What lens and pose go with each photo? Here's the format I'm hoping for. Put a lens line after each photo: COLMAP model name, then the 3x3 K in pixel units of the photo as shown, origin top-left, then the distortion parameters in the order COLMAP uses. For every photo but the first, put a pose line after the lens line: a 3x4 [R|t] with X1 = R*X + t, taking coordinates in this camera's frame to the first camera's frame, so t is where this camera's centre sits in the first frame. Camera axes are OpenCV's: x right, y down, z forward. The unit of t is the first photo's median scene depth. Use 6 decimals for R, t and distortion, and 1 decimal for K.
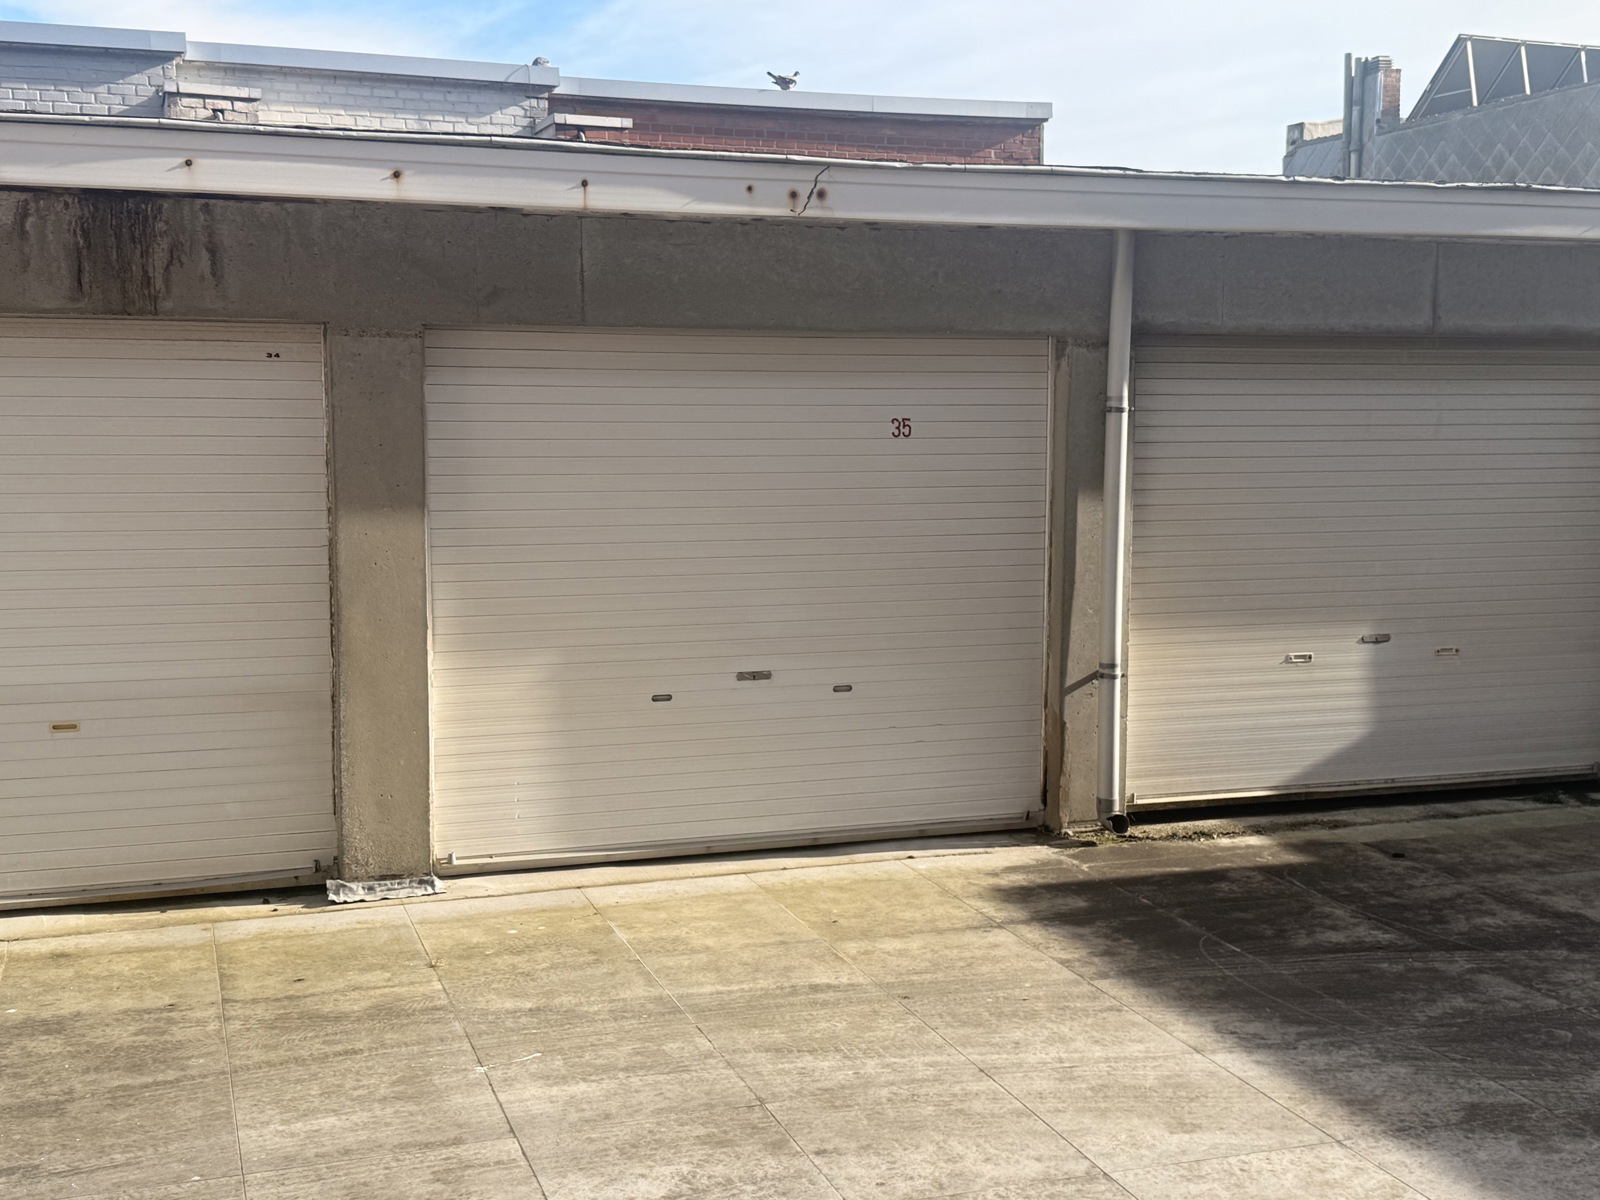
lens RADIAL K [[1839.4, 0, 800.0], [0, 1839.4, 600.0], [0, 0, 1]] dist [0.004412, 0.001867]
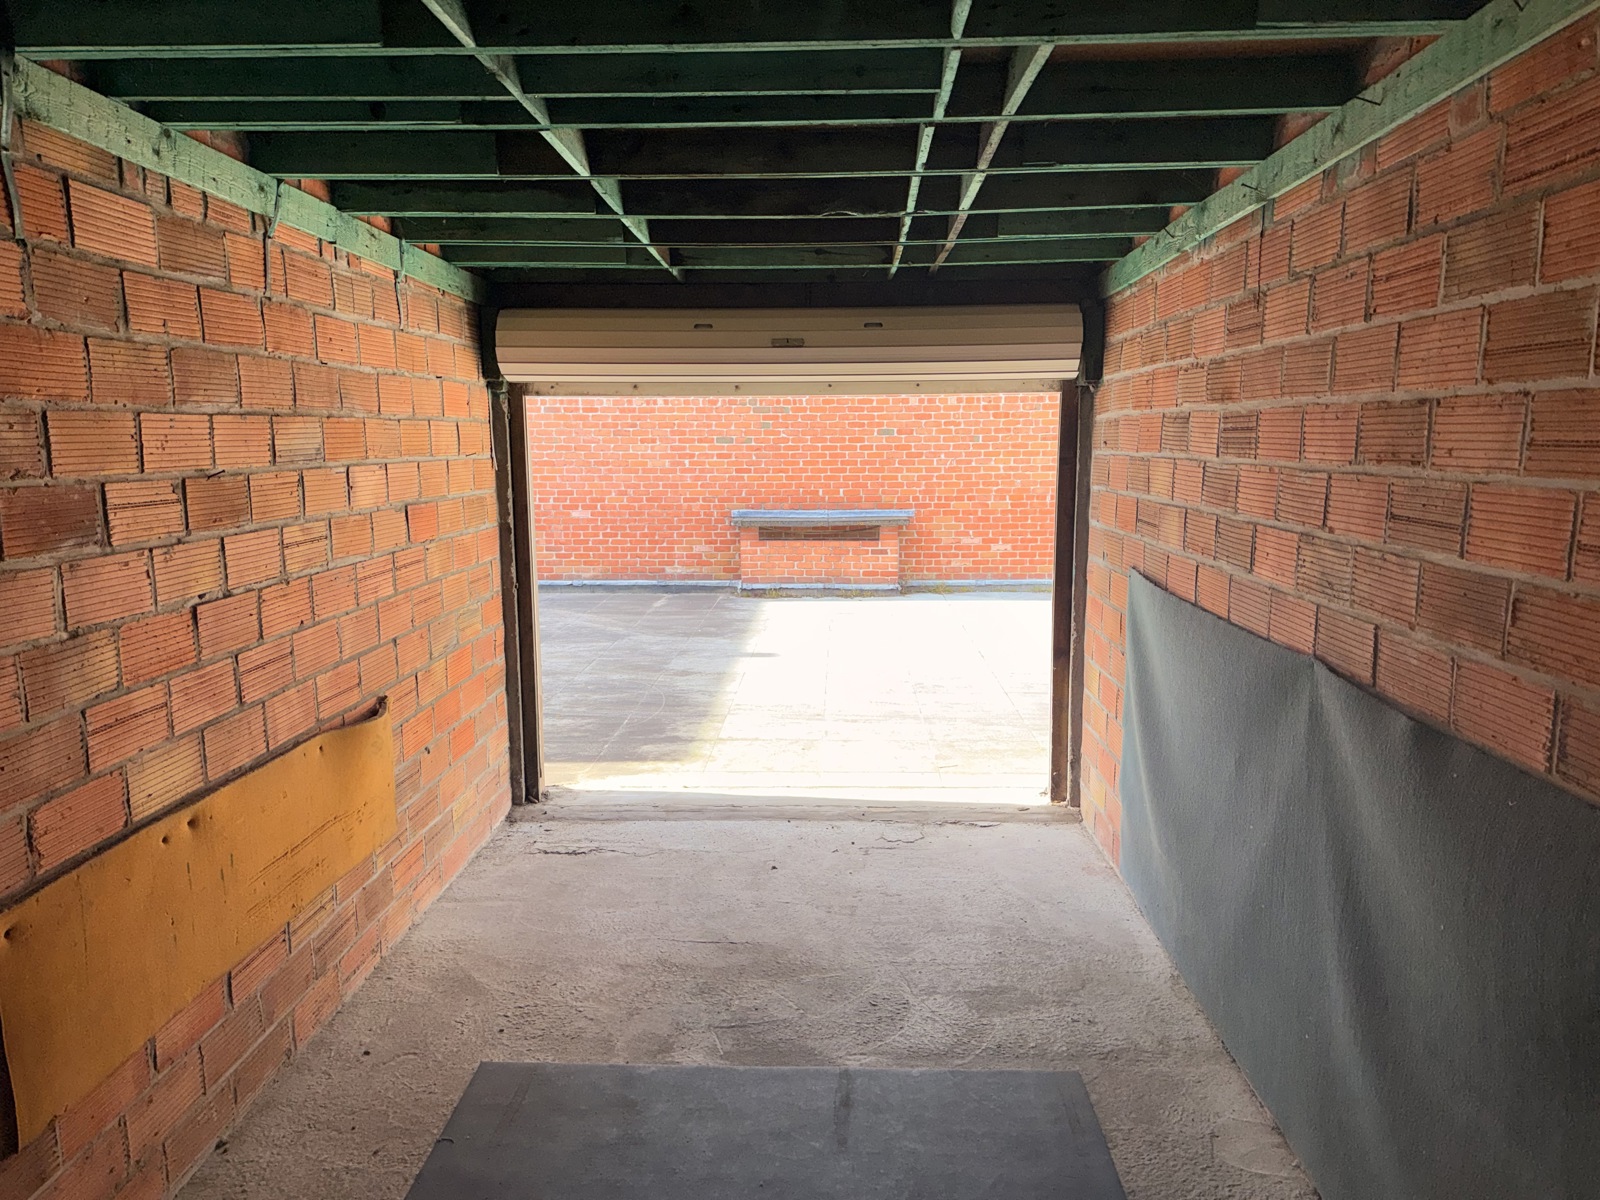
lens RADIAL K [[1115.7, 0, 800.0], [0, 1115.7, 600.0], [0, 0, 1]] dist [-0.001671, -0.001020]
pose [[-0.931069, -0.052953, 0.360980, -0.340249], [0.042740, 0.966768, 0.252057, -0.214980], [-0.362331, 0.250111, -0.897865, 1.889405]]
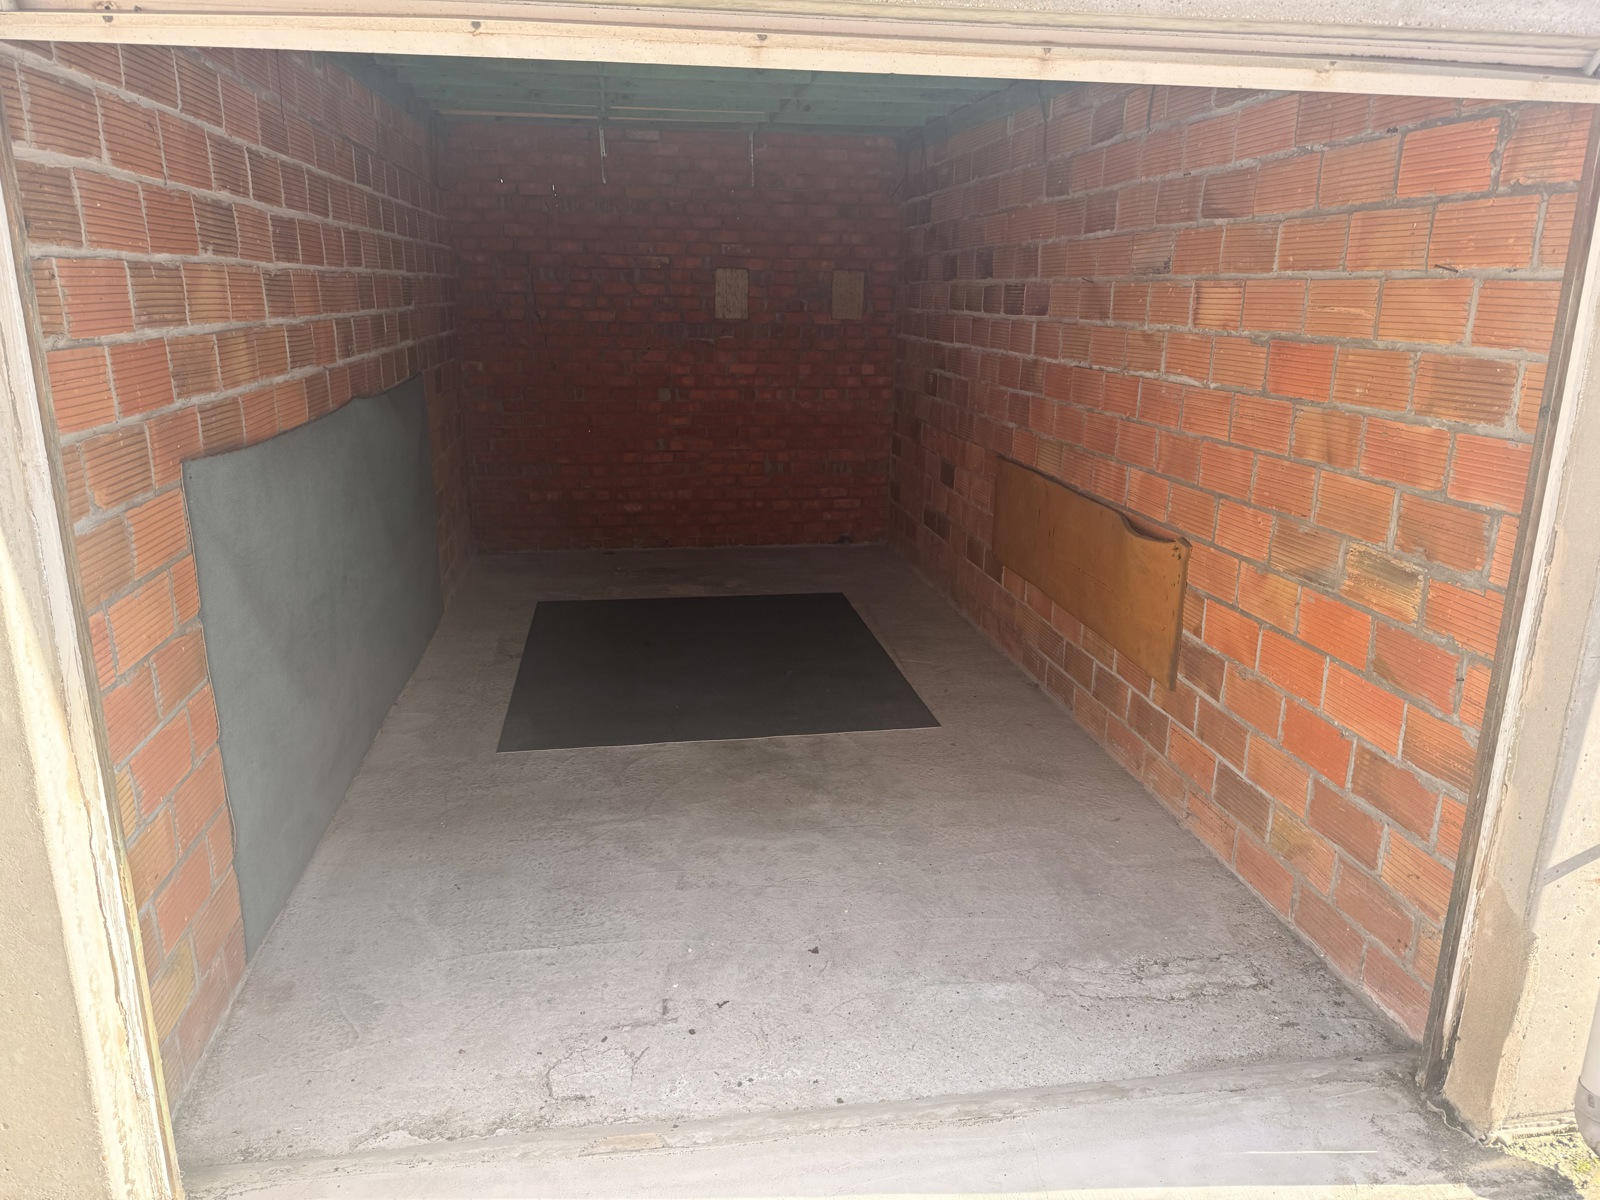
lens RADIAL K [[1115.7, 0, 800.0], [0, 1115.7, 600.0], [0, 0, 1]] dist [-0.001671, -0.001020]
pose [[0.982053, 0.057430, -0.179649, 0.007811], [-0.030182, 0.988091, 0.150882, -0.065737], [0.186175, -0.142752, 0.972091, 0.832107]]
